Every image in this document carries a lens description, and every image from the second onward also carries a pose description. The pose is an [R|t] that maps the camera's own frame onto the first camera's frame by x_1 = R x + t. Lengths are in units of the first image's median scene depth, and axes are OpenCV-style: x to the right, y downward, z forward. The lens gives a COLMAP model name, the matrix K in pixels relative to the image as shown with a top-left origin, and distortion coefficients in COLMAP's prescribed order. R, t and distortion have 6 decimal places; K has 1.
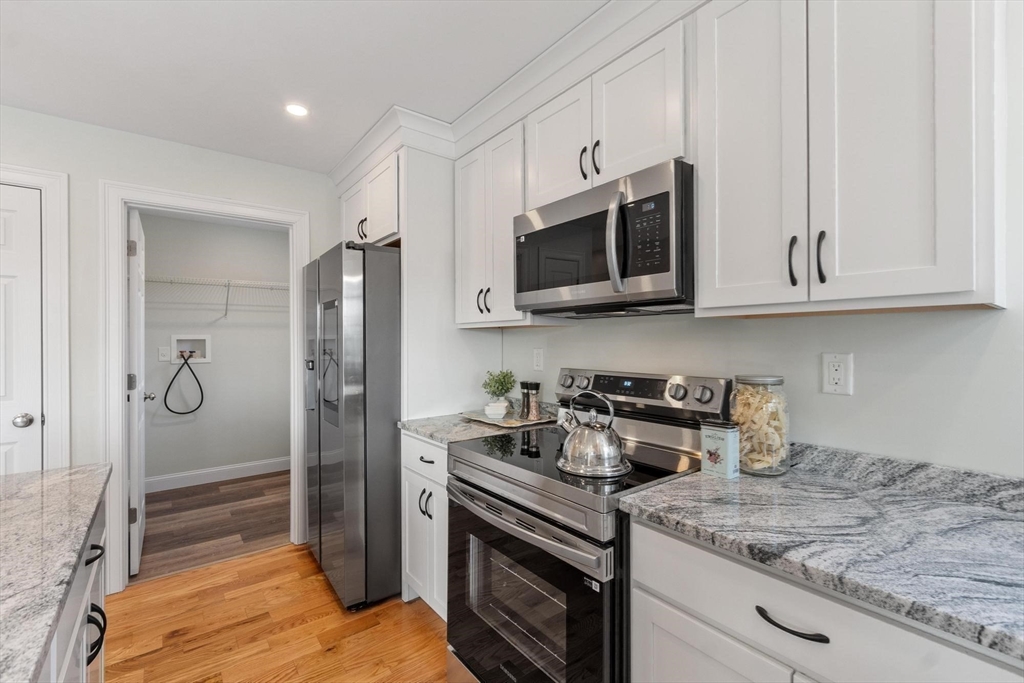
lens RADIAL K [[445.0, 0, 510.1], [0, 445.0, 346.6], [0, 0, 1]] dist [0.000429, 0.000445]
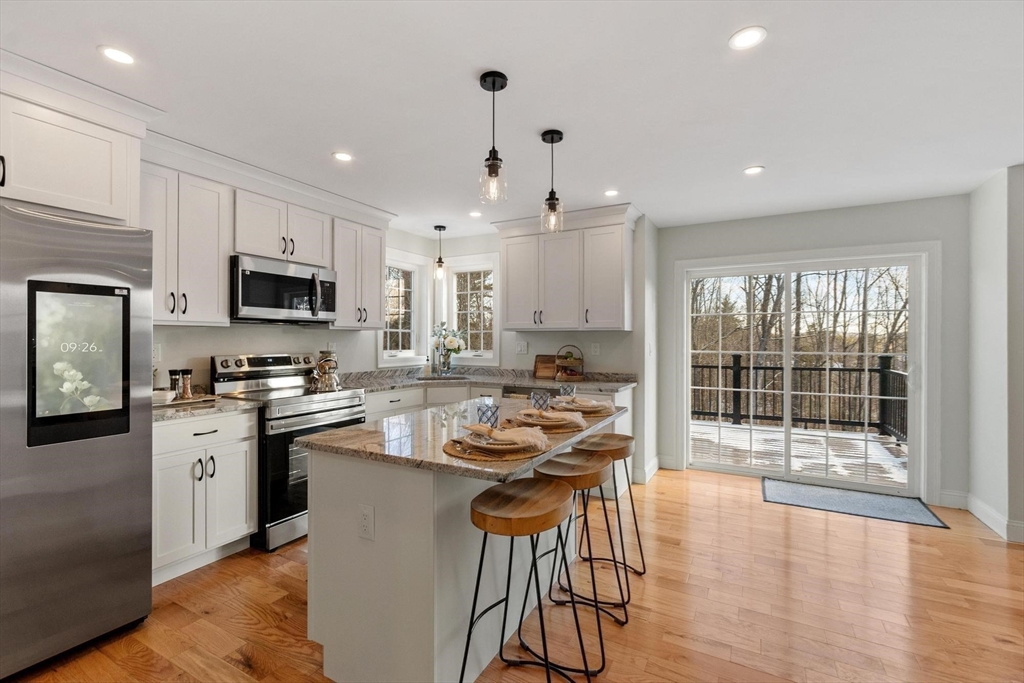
lens RADIAL K [[460.5, 0, 512.0], [0, 460.5, 338.3], [0, 0, 1]] dist [0.001811, 0.000279]
pose [[-0.396248, 0.003816, 0.918136, -1.968272], [0.007305, 0.999973, -0.001004, -0.000757], [-0.918114, 0.006309, -0.396265, 0.841005]]
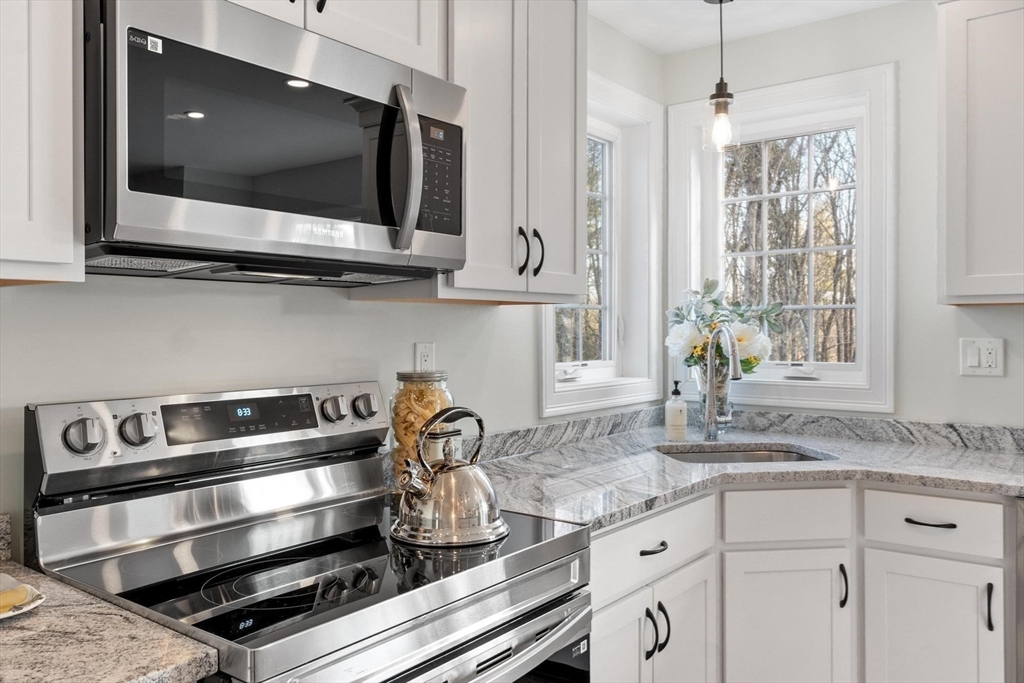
lens RADIAL K [[794.5, 0, 512.0], [0, 794.5, 341.5], [0, 0, 1]] dist [-0.033087, -0.001439]
pose [[-0.260982, -0.012931, 0.965257, -0.706874], [0.011363, 0.999800, 0.016466, -0.010219], [-0.965277, 0.015265, -0.260783, 0.949508]]
